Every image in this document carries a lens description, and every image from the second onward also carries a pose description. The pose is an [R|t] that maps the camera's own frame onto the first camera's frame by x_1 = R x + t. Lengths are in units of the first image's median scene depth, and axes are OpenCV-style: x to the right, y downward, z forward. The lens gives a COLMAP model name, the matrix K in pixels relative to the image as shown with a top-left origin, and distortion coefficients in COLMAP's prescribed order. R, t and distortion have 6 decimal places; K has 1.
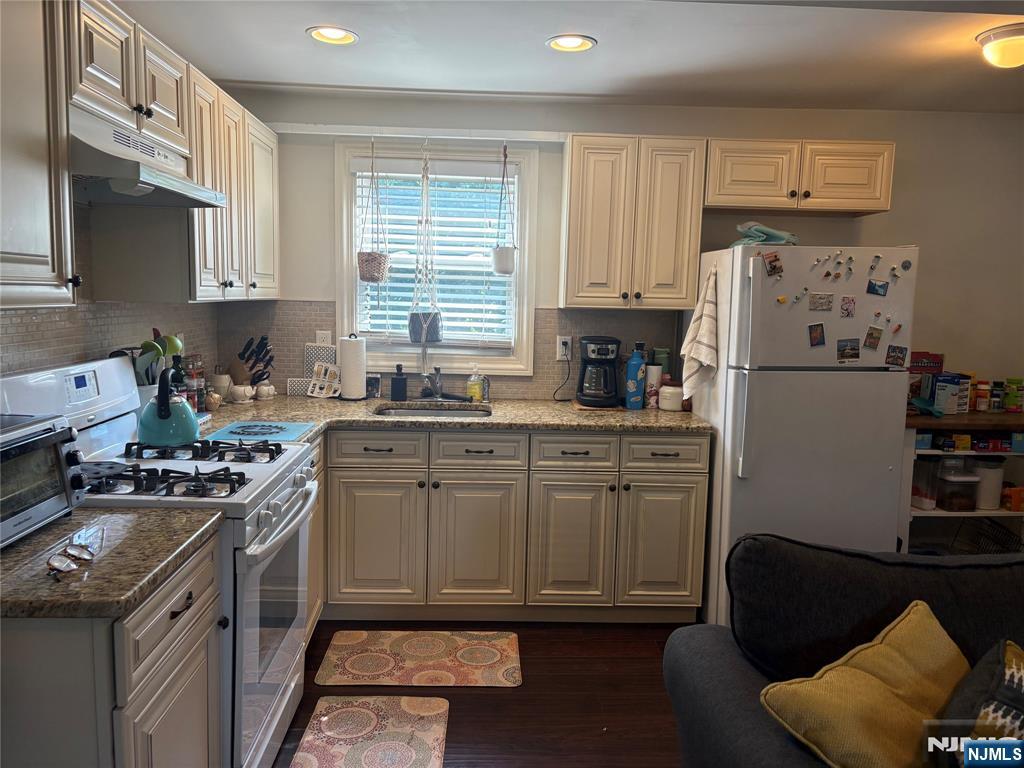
lens RADIAL K [[779.6, 0, 514.0], [0, 779.6, 388.2], [0, 0, 1]] dist [0.098155, -0.132140]
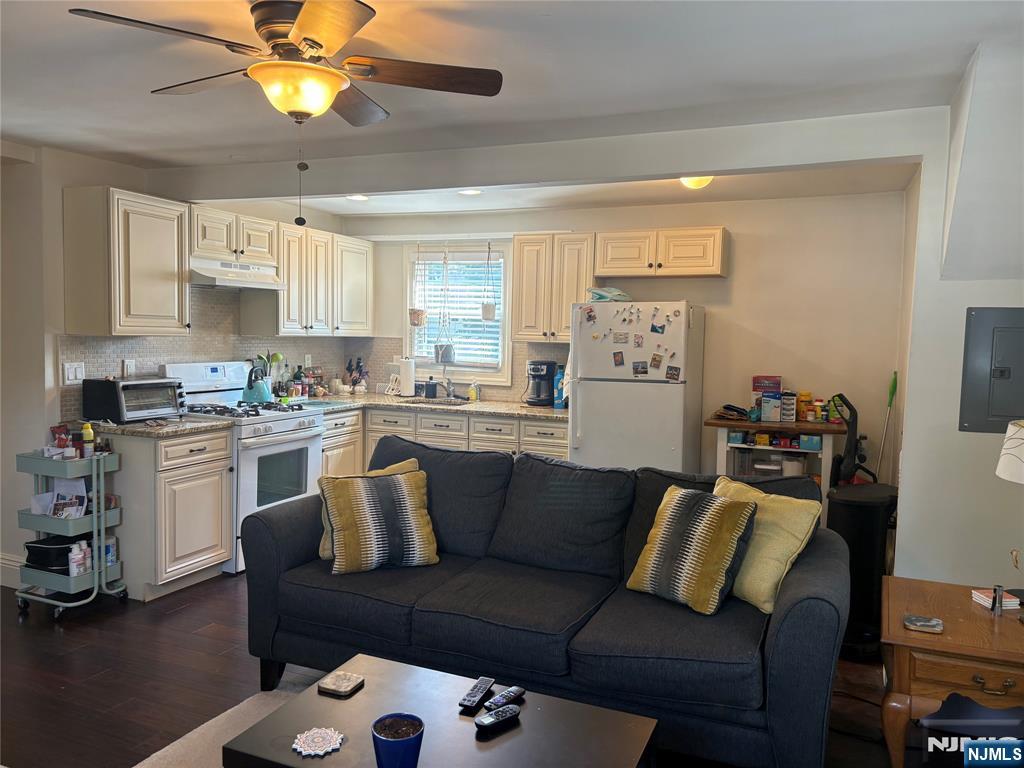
lens RADIAL K [[779.6, 0, 514.0], [0, 779.6, 388.2], [0, 0, 1]] dist [0.098155, -0.132140]
pose [[0.903310, 0.028242, -0.428058, 0.755307], [-0.052776, 0.997567, -0.045554, 0.063765], [0.425730, 0.063741, 0.902603, -0.421248]]
